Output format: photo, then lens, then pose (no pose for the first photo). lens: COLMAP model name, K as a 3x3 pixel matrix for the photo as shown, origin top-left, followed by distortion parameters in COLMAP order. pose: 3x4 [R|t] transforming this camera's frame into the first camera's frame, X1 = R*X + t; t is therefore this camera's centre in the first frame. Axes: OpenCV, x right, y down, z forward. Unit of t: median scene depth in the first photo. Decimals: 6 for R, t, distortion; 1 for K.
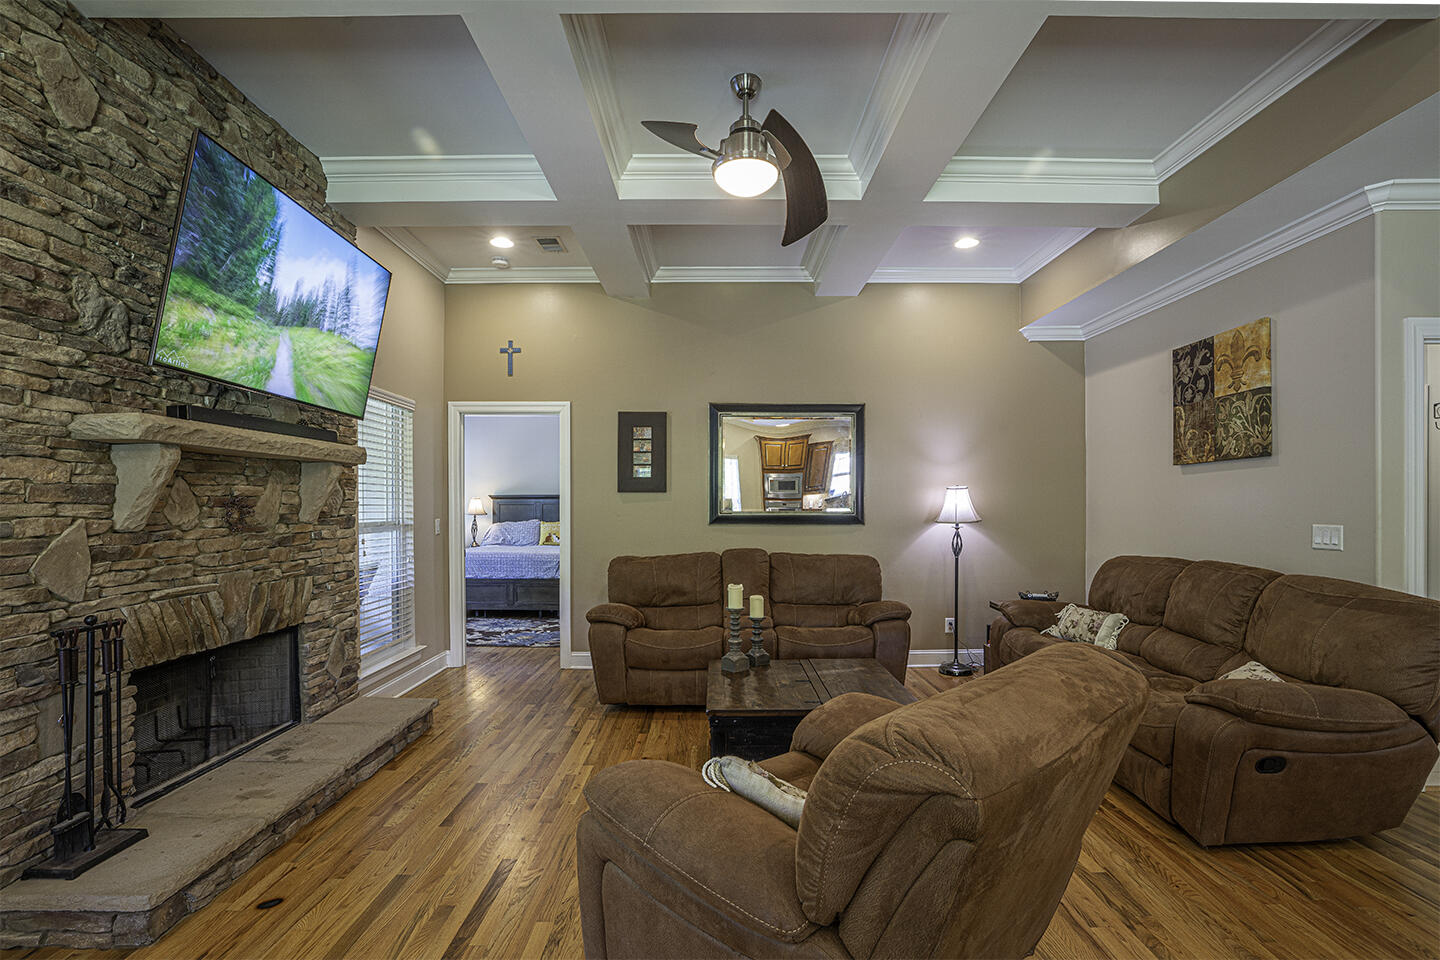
lens RADIAL K [[684.7, 0, 719.4], [0, 684.7, 512.2], [0, 0, 1]] dist [-0.041982, 0.011463]
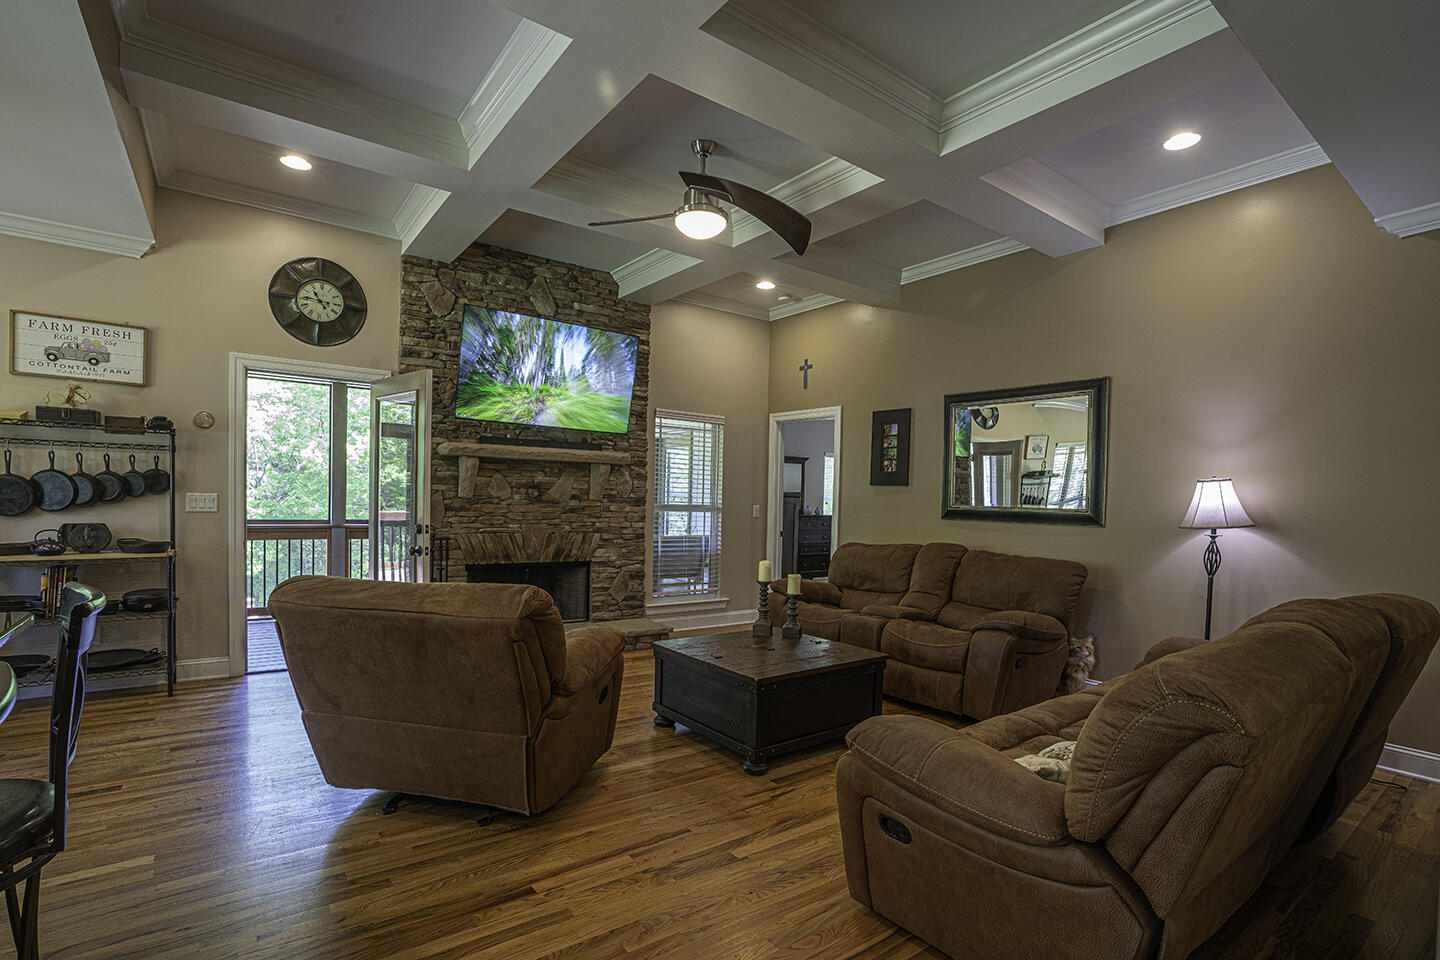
lens RADIAL K [[684.7, 0, 721.6], [0, 684.7, 523.2], [0, 0, 1]] dist [-0.041982, 0.011463]
pose [[0.594306, 0.046503, -0.802894, 0.824025], [-0.035856, 0.998866, 0.031313, 0.007144], [0.803440, 0.010179, 0.595299, 0.230155]]
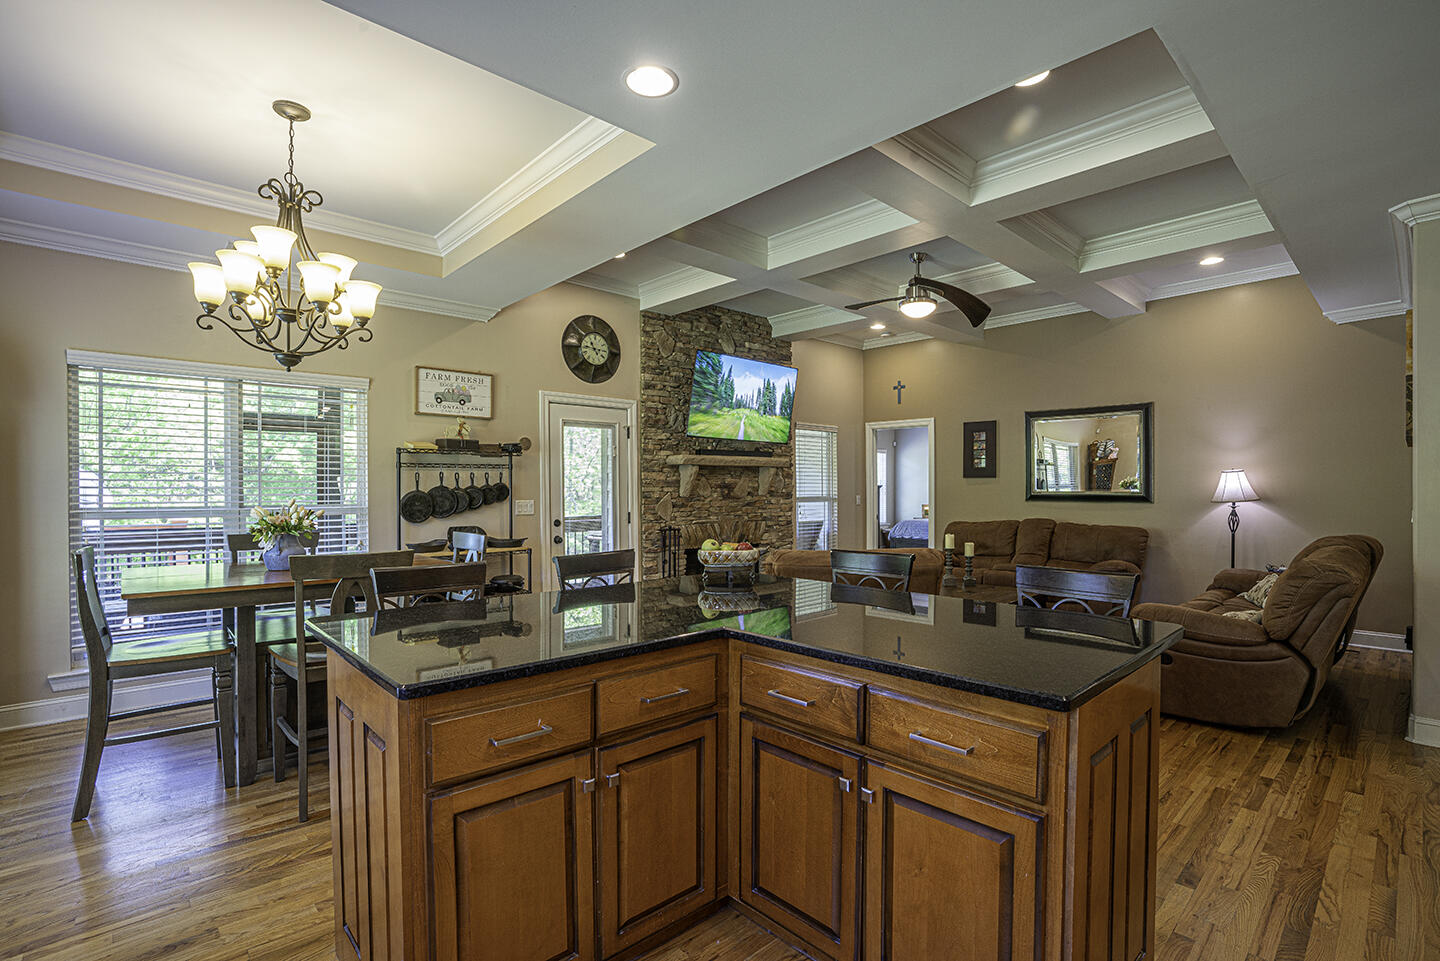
lens RADIAL K [[684.7, 0, 742.4], [0, 684.7, 493.5], [0, 0, 1]] dist [-0.041982, 0.011463]
pose [[0.695851, 0.005925, -0.718162, 0.787905], [-0.005046, 0.999982, 0.003361, 0.001640], [0.718168, 0.001285, 0.695868, -0.472461]]
